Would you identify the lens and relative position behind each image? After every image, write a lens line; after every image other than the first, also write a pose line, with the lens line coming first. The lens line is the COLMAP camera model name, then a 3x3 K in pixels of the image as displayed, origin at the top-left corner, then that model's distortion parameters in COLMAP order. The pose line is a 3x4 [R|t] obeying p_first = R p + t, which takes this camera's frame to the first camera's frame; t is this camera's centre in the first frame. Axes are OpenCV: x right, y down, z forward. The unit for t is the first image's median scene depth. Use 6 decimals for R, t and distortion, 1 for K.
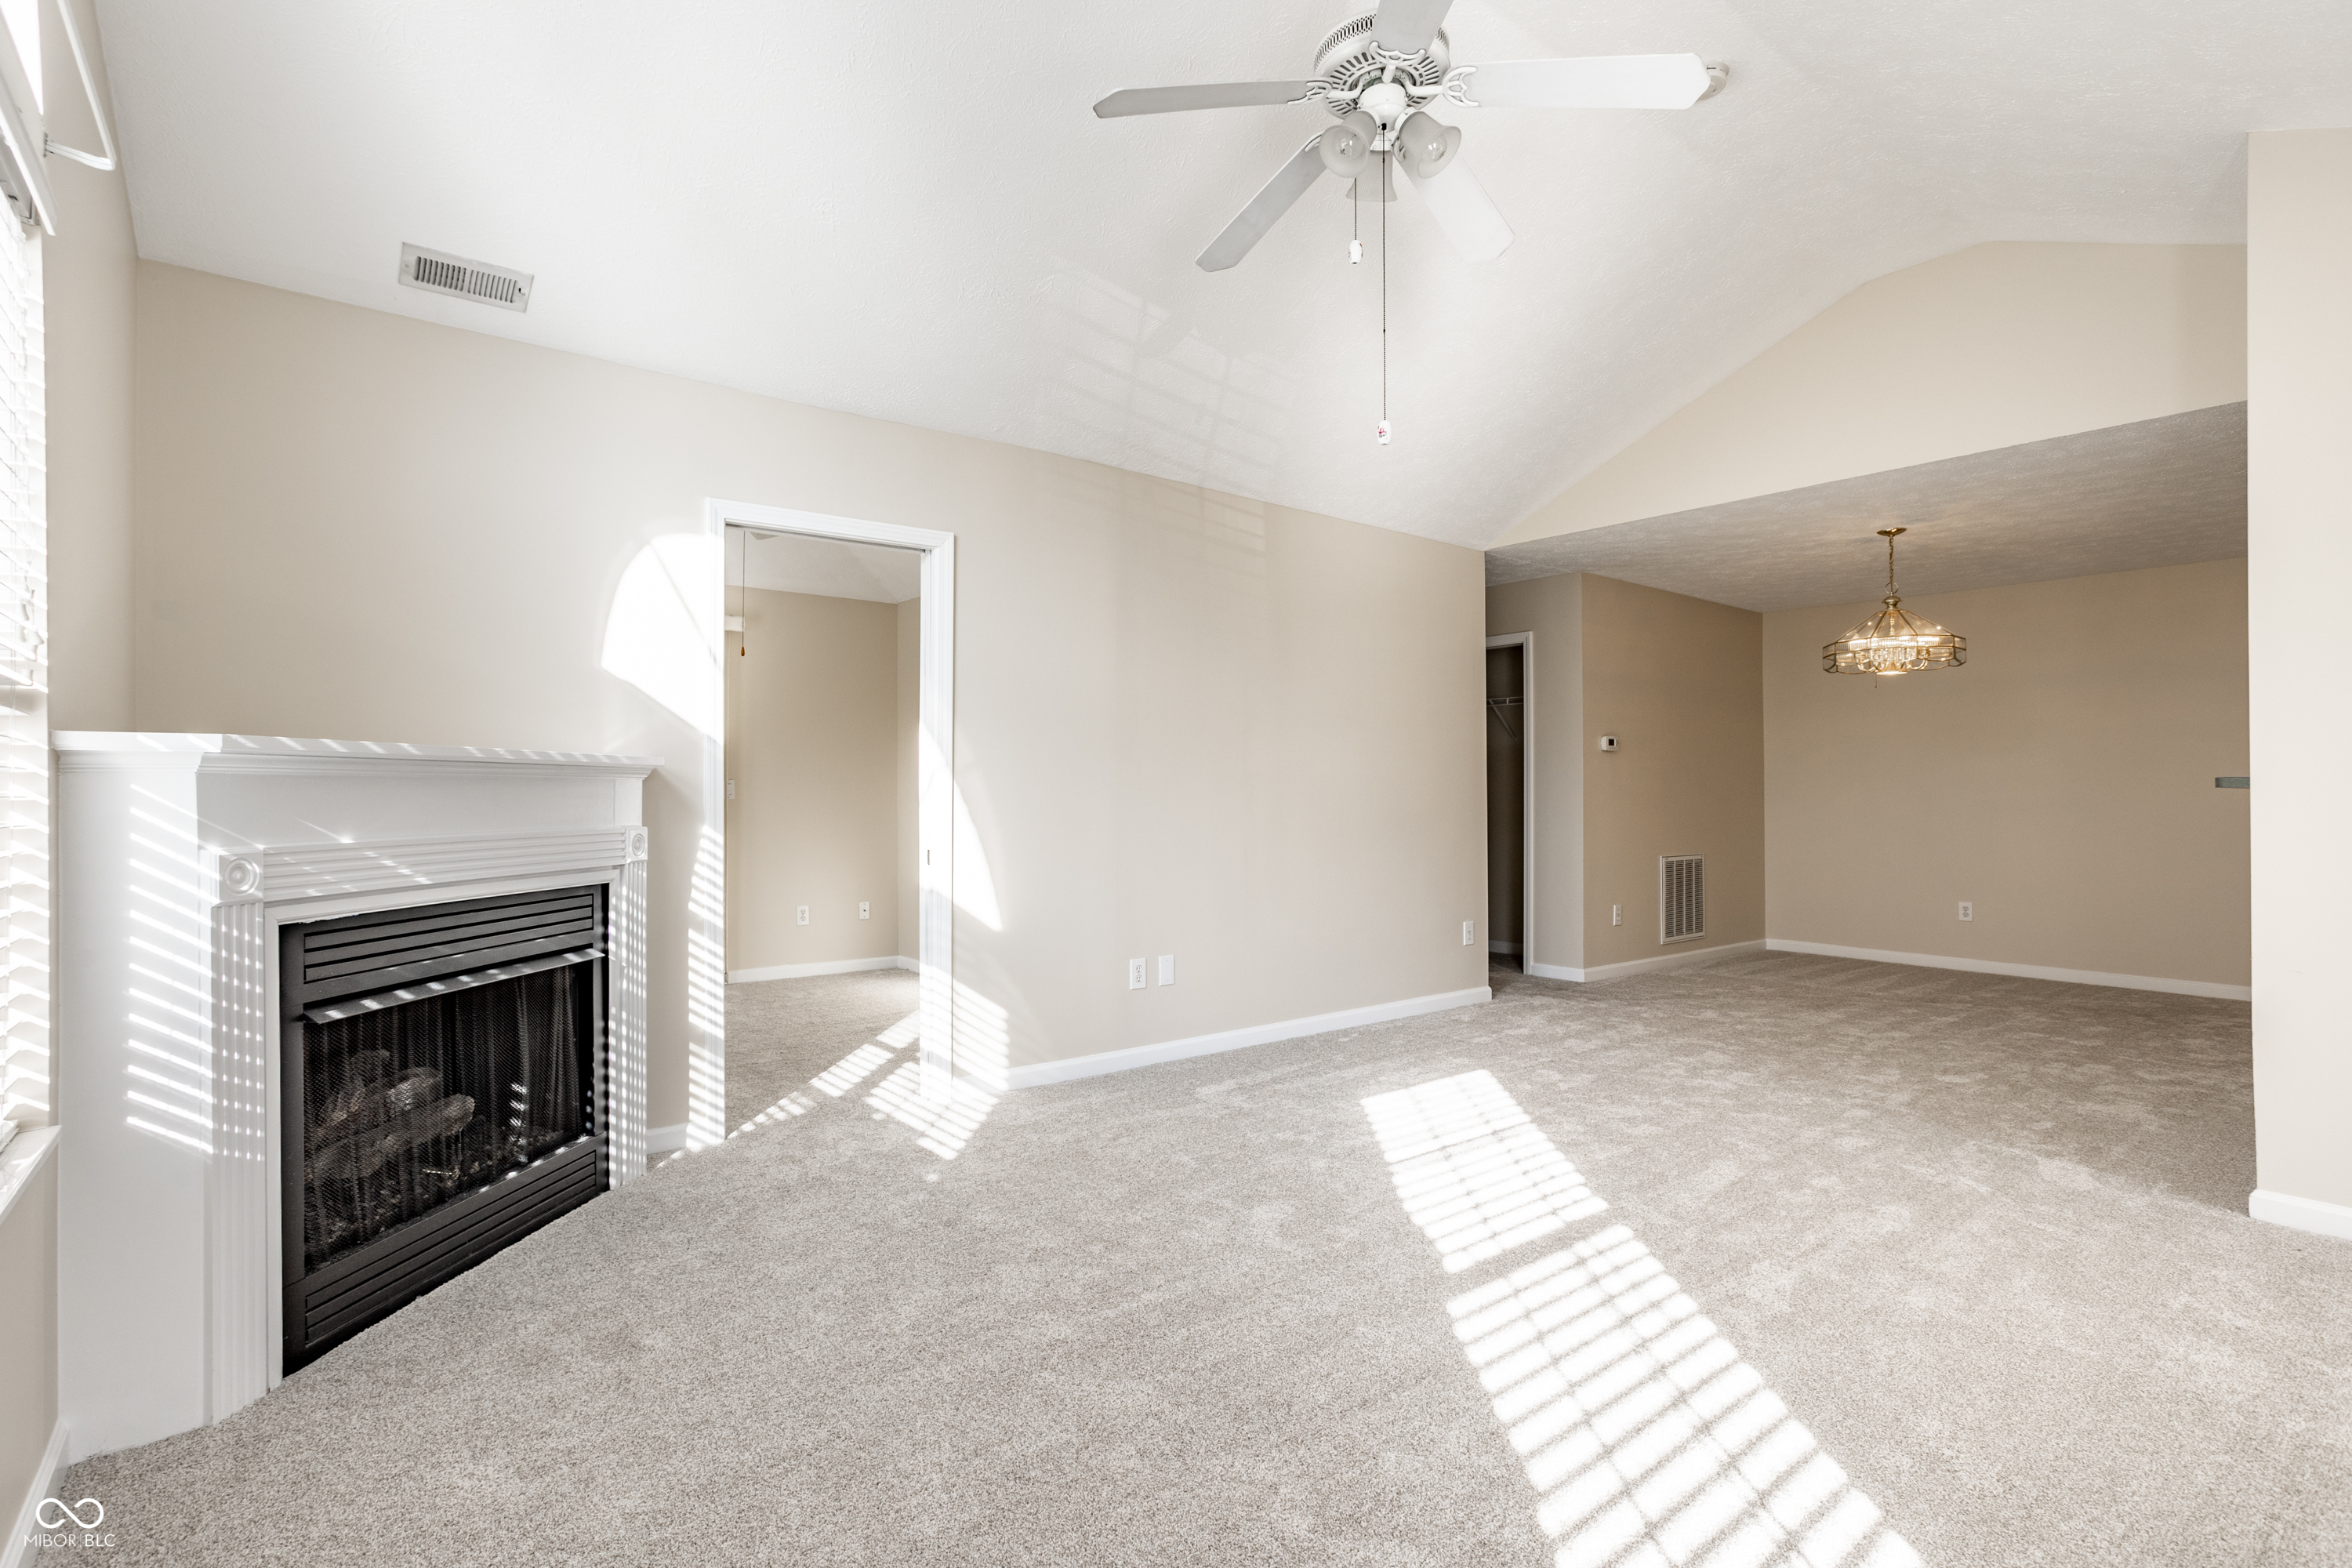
lens RADIAL K [[1137.6, 0, 1163.6], [0, 1137.6, 782.4], [0, 0, 1]] dist [-0.060722, 0.038685]
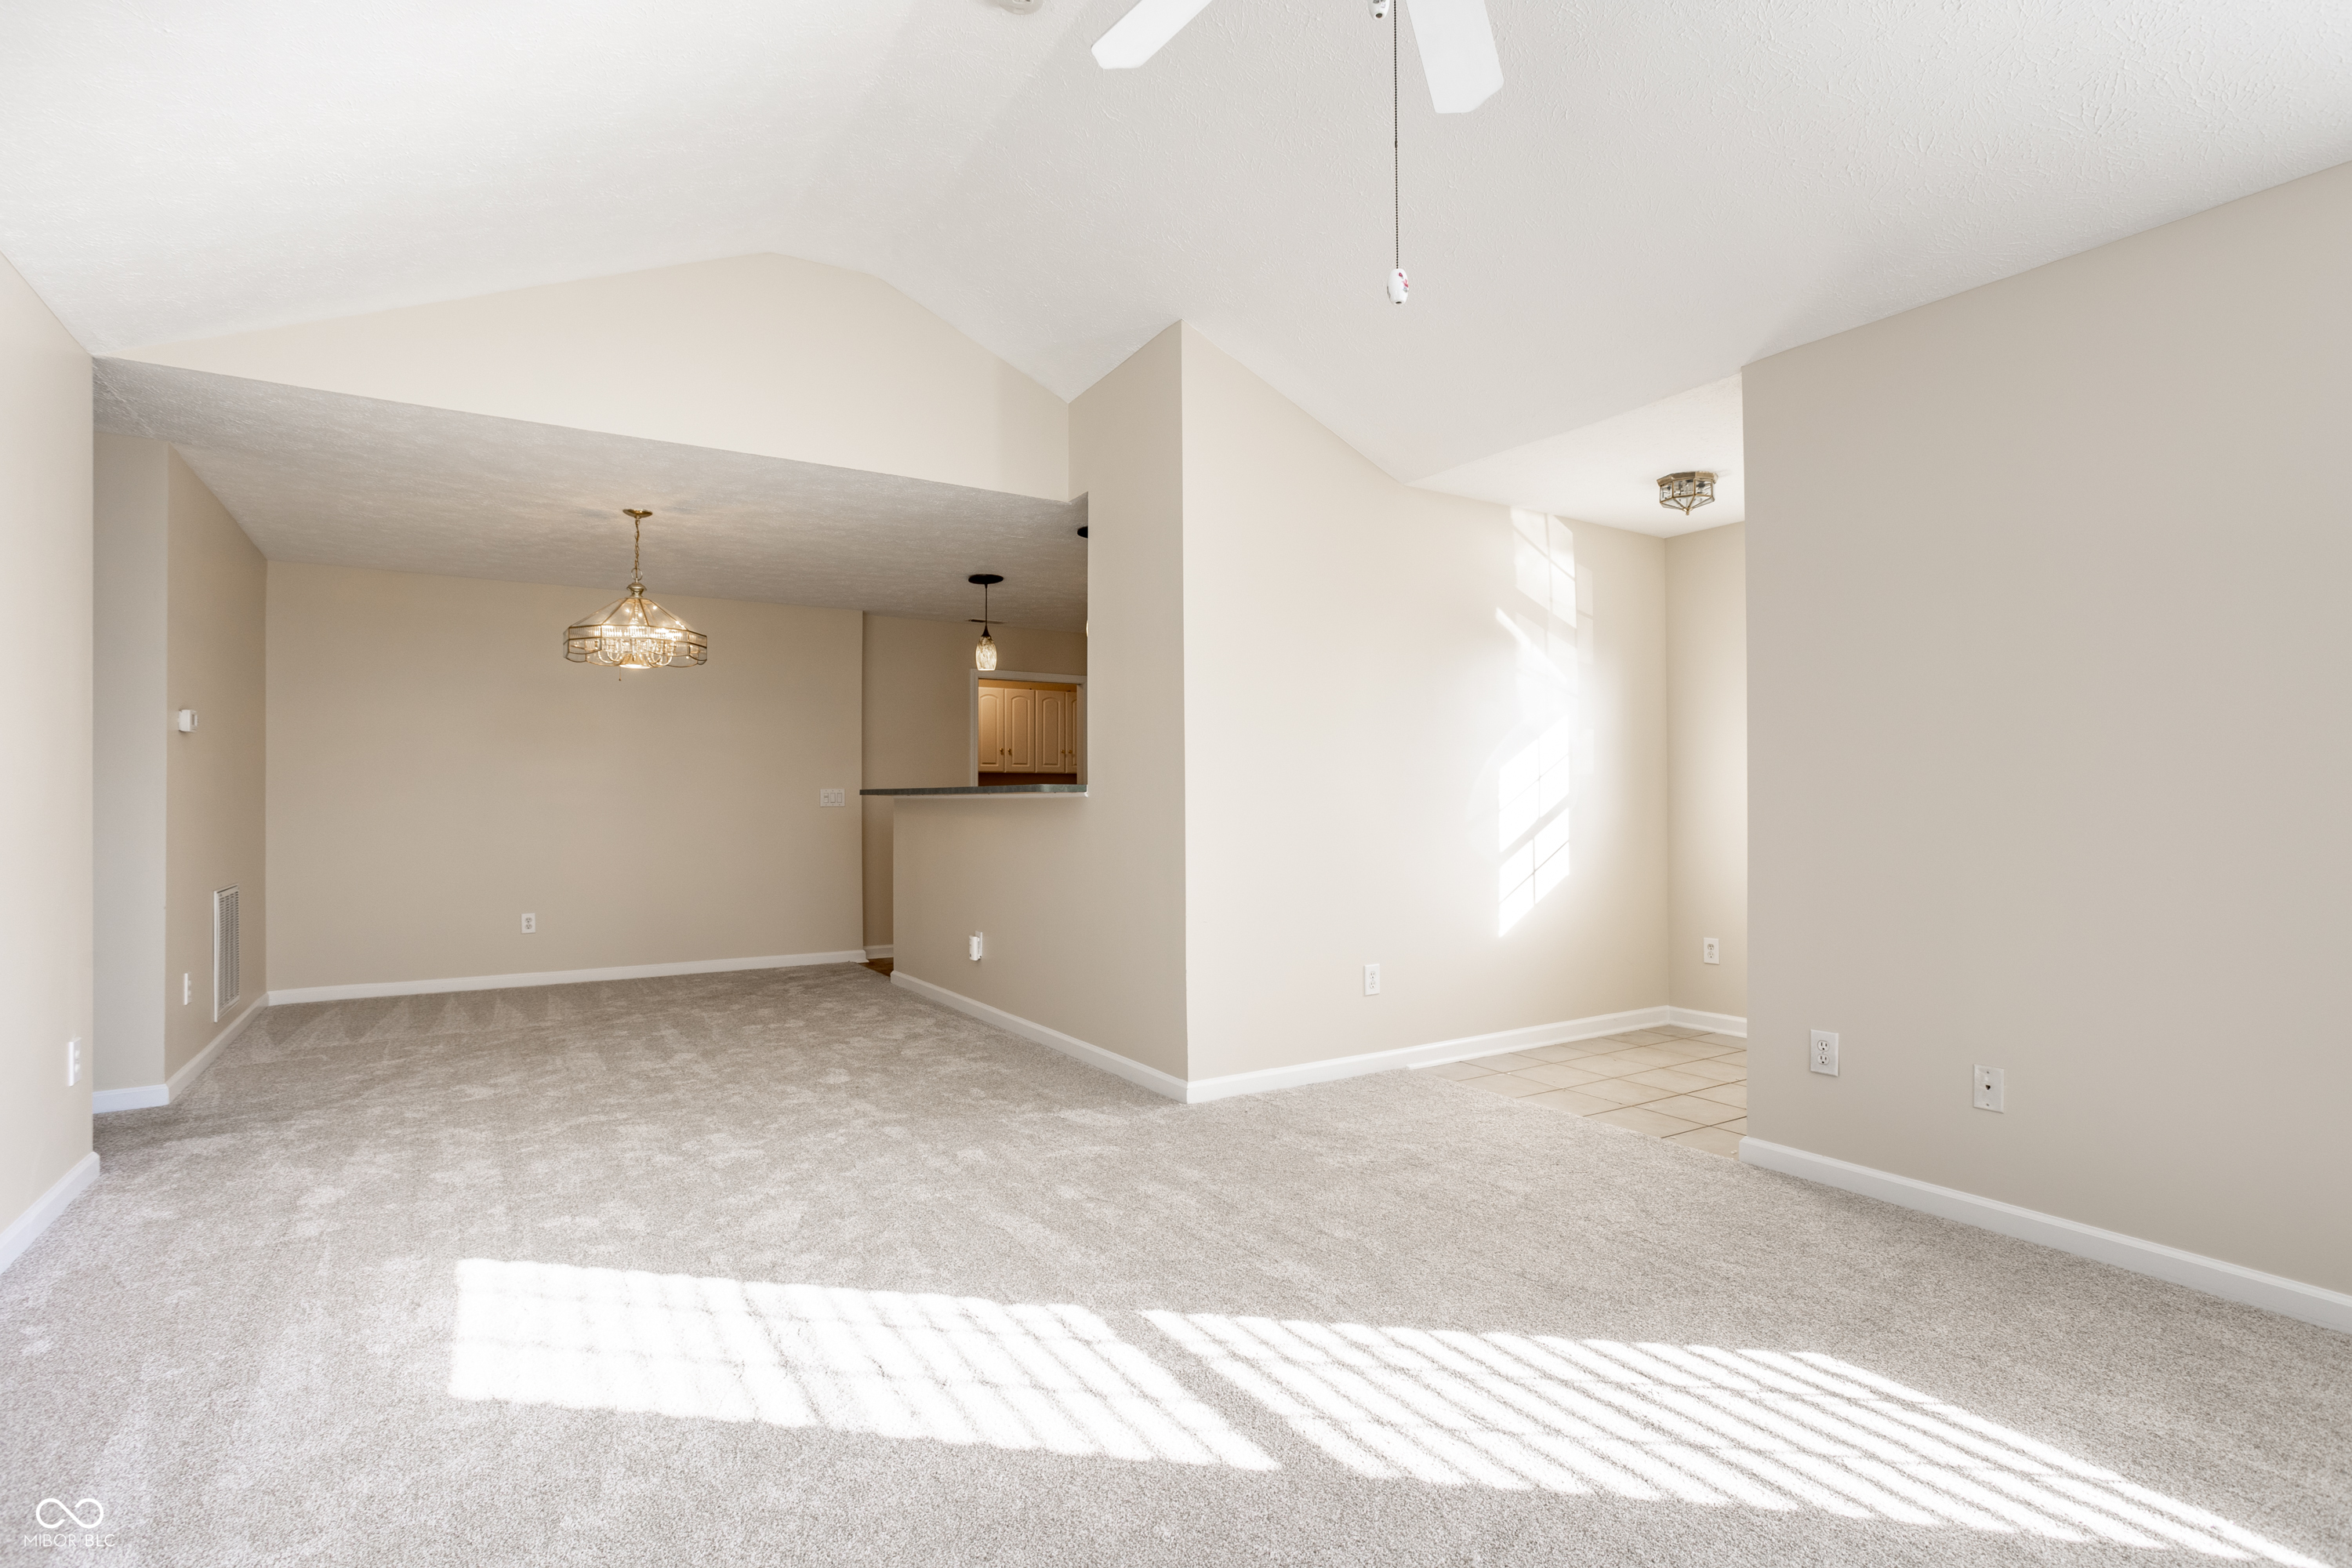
lens RADIAL K [[1139.7, 0, 1166.2], [0, 1139.7, 787.3], [0, 0, 1]] dist [-0.000486, -0.000074]
pose [[0.087309, 0.006746, 0.996158, -0.394926], [-0.010840, 0.999924, -0.005821, 0.002449], [-0.996122, -0.010290, 0.087375, 0.793396]]
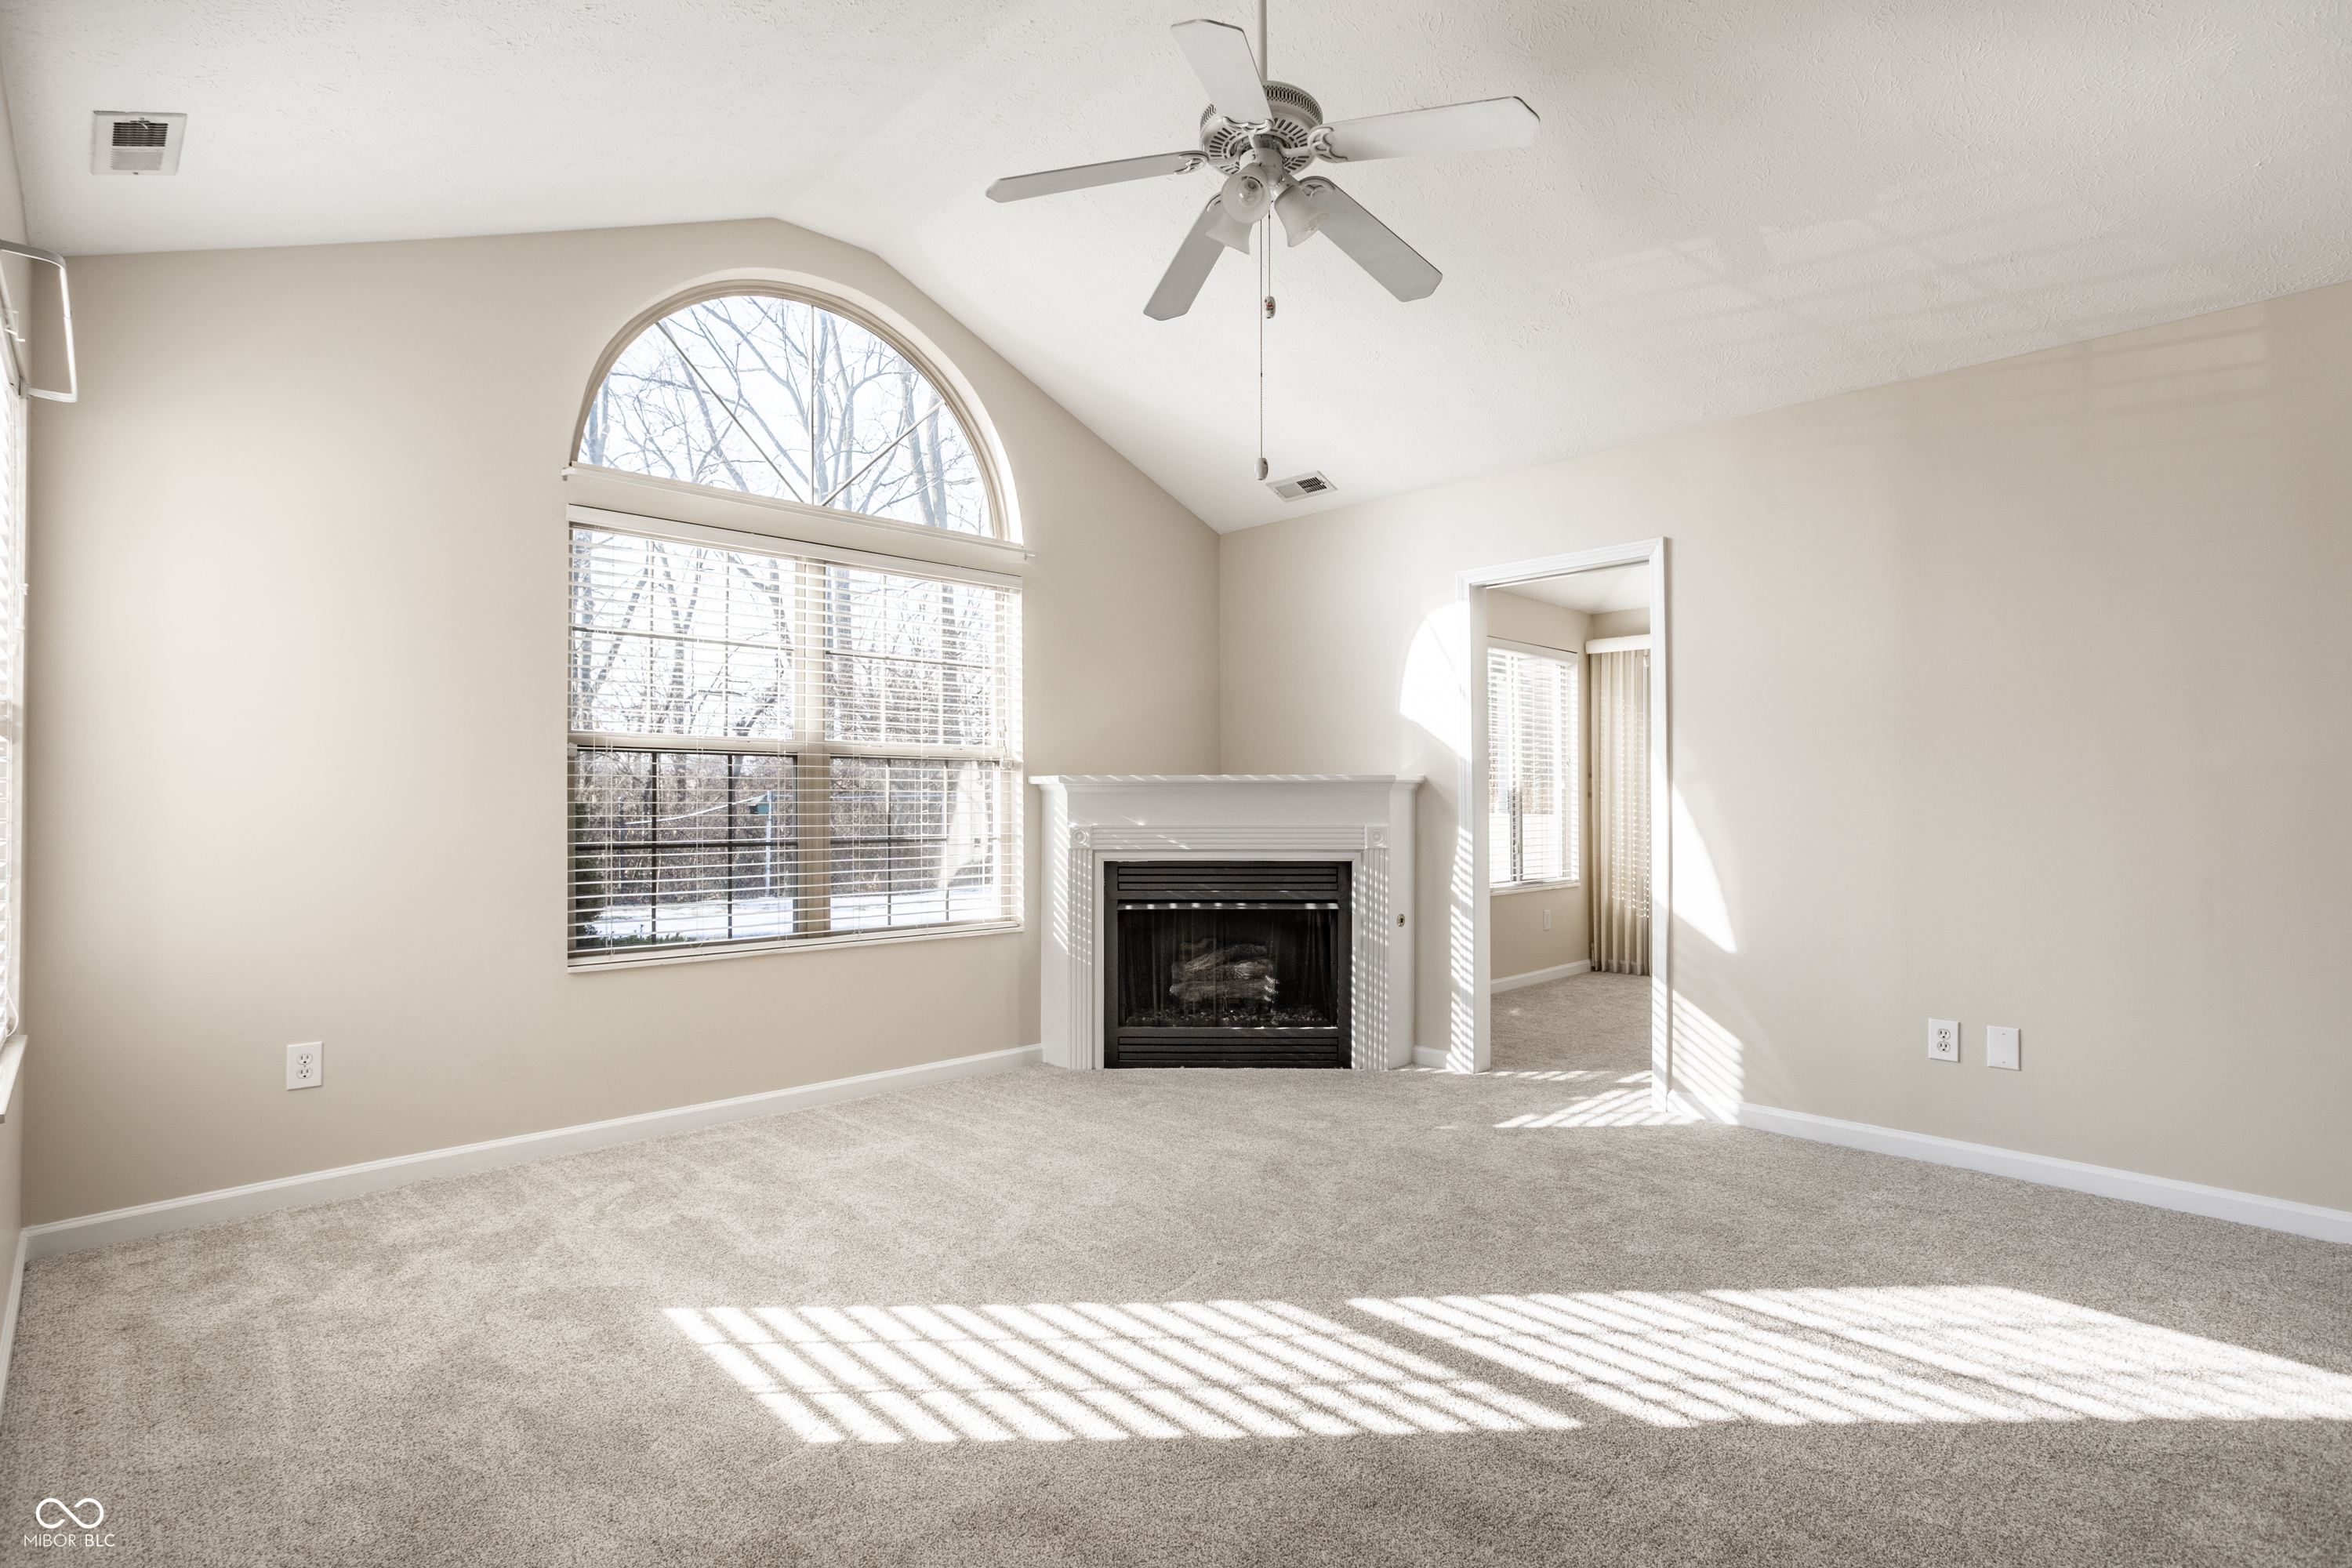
lens RADIAL K [[1146.7, 0, 1182.5], [0, 1146.7, 787.3], [0, 0, 1]] dist [-0.060144, 0.038678]
pose [[0.108751, -0.005459, -0.994054, 0.946773], [0.007786, 0.999959, -0.004640, -0.003557], [0.994038, -0.007235, 0.108789, 0.588904]]
